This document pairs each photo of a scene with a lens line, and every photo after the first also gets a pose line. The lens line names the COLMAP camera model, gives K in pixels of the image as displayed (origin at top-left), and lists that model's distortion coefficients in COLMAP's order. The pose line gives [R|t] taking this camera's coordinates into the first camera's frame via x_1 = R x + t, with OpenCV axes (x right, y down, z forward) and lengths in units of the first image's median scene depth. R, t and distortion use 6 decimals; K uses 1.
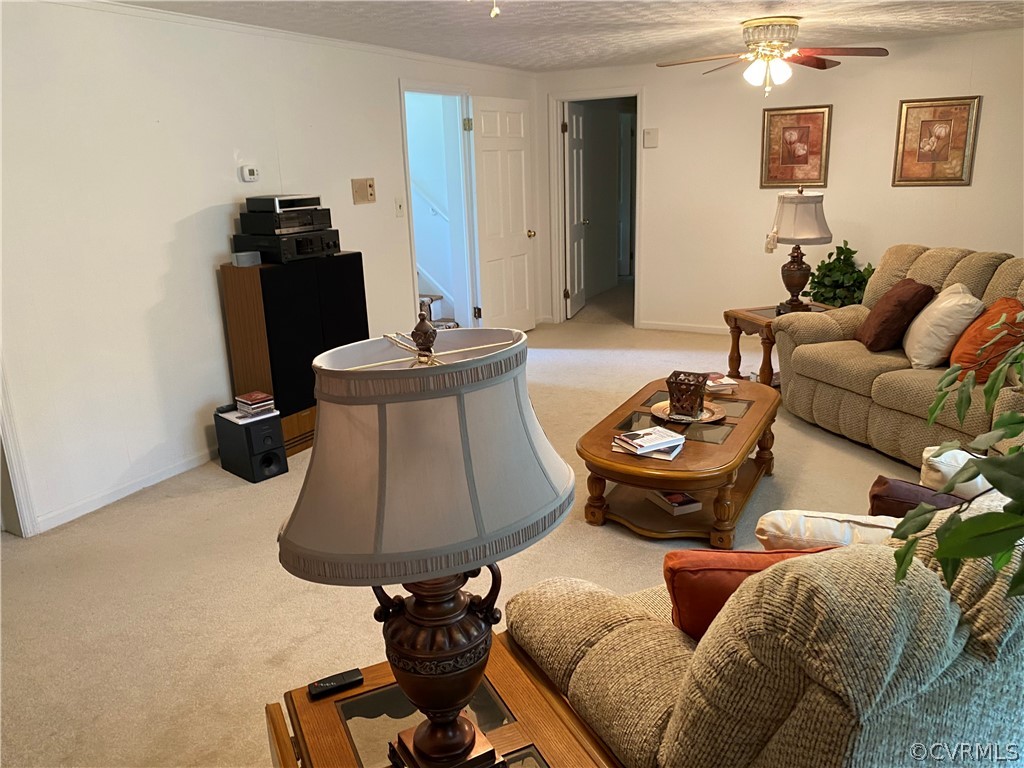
lens RADIAL K [[775.3, 0, 513.1], [0, 775.3, 377.6], [0, 0, 1]] dist [0.030923, -0.042757]
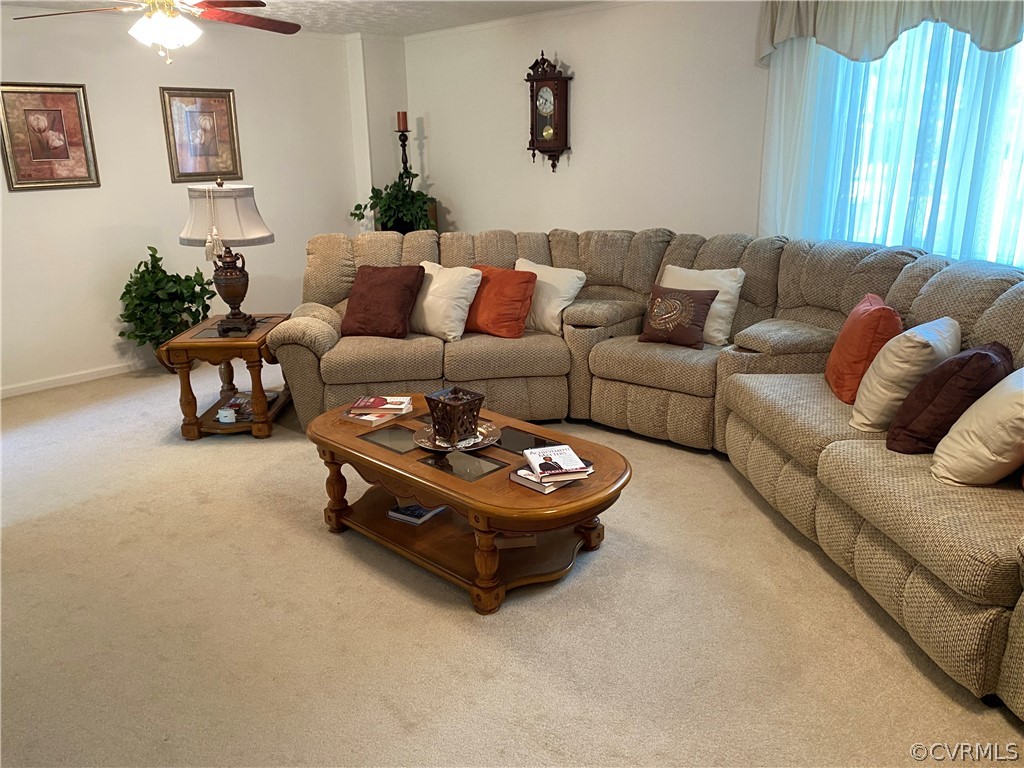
lens RADIAL K [[775.3, 0, 509.2], [0, 775.3, 385.7], [0, 0, 1]] dist [0.030923, -0.042757]
pose [[0.285688, -0.261834, 0.921860, -0.295917], [0.269045, 0.945178, 0.185078, -0.084437], [-0.919781, 0.195148, 0.340471, 0.376185]]
